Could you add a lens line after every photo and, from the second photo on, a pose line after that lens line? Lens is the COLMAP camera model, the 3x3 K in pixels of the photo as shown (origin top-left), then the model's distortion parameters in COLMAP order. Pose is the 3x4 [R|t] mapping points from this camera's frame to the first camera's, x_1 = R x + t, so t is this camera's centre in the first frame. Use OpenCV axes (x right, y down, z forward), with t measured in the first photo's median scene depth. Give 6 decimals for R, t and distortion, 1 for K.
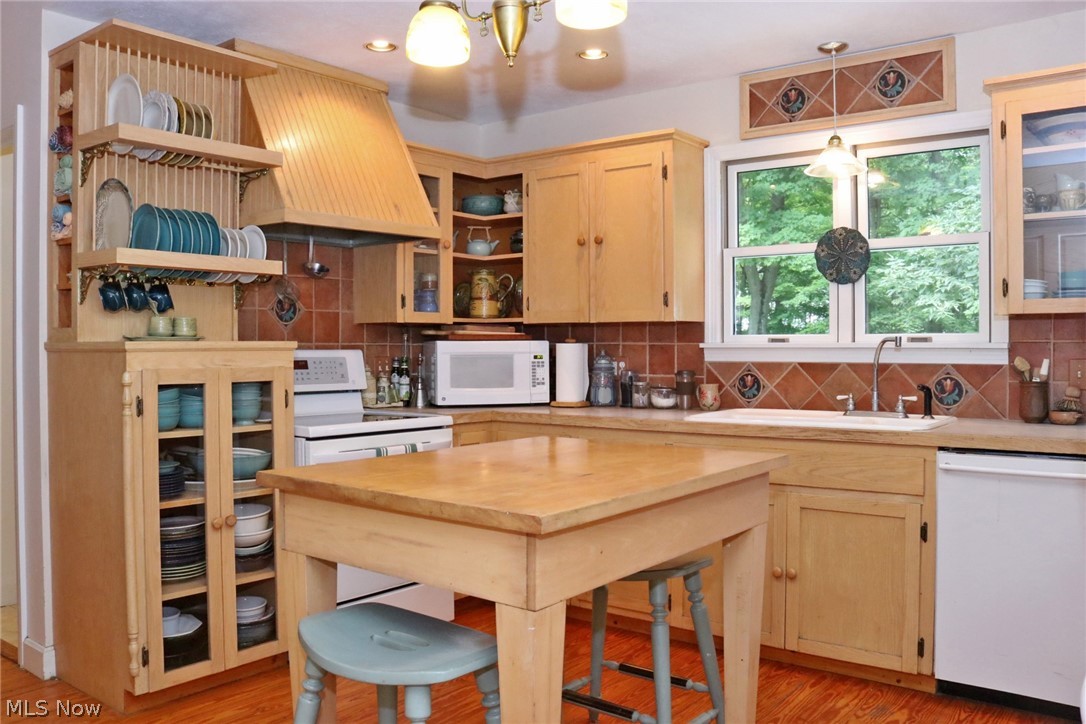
lens RADIAL K [[881.9, 0, 544.3], [0, 881.9, 358.1], [0, 0, 1]] dist [-0.111497, 0.001171]
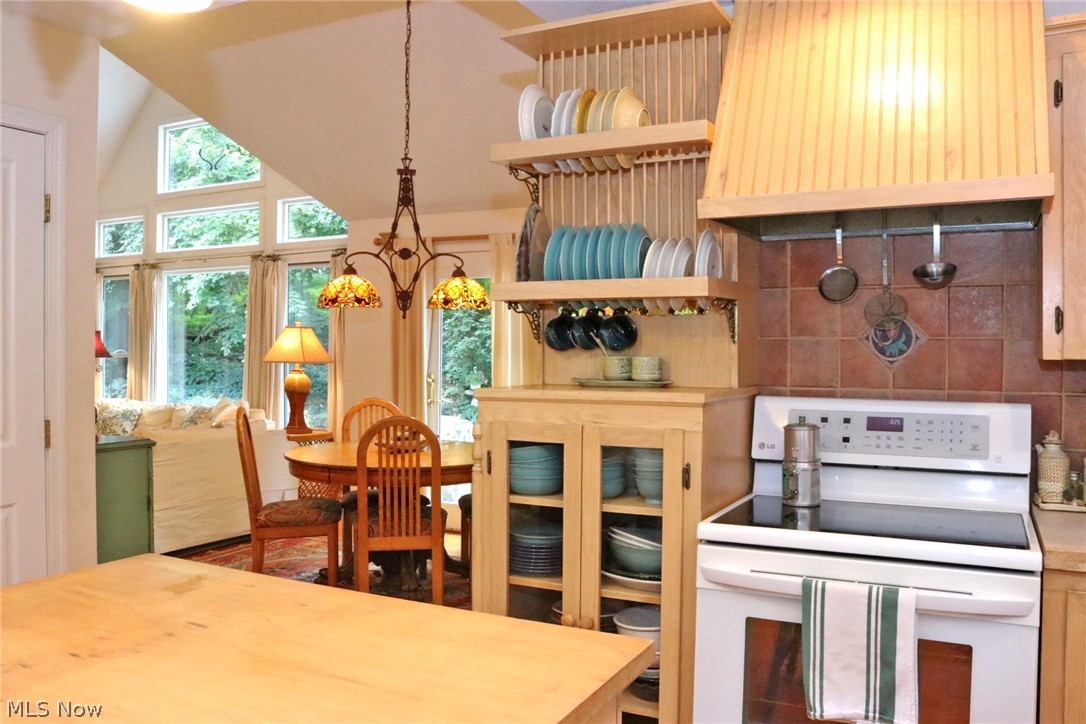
lens RADIAL K [[881.9, 0, 543.4], [0, 881.9, 358.0], [0, 0, 1]] dist [-0.111497, 0.001171]
pose [[0.177958, 0.004462, -0.984028, 0.370275], [-0.016045, 0.999870, 0.001632, -0.046738], [0.983907, 0.015499, 0.178006, 0.776247]]
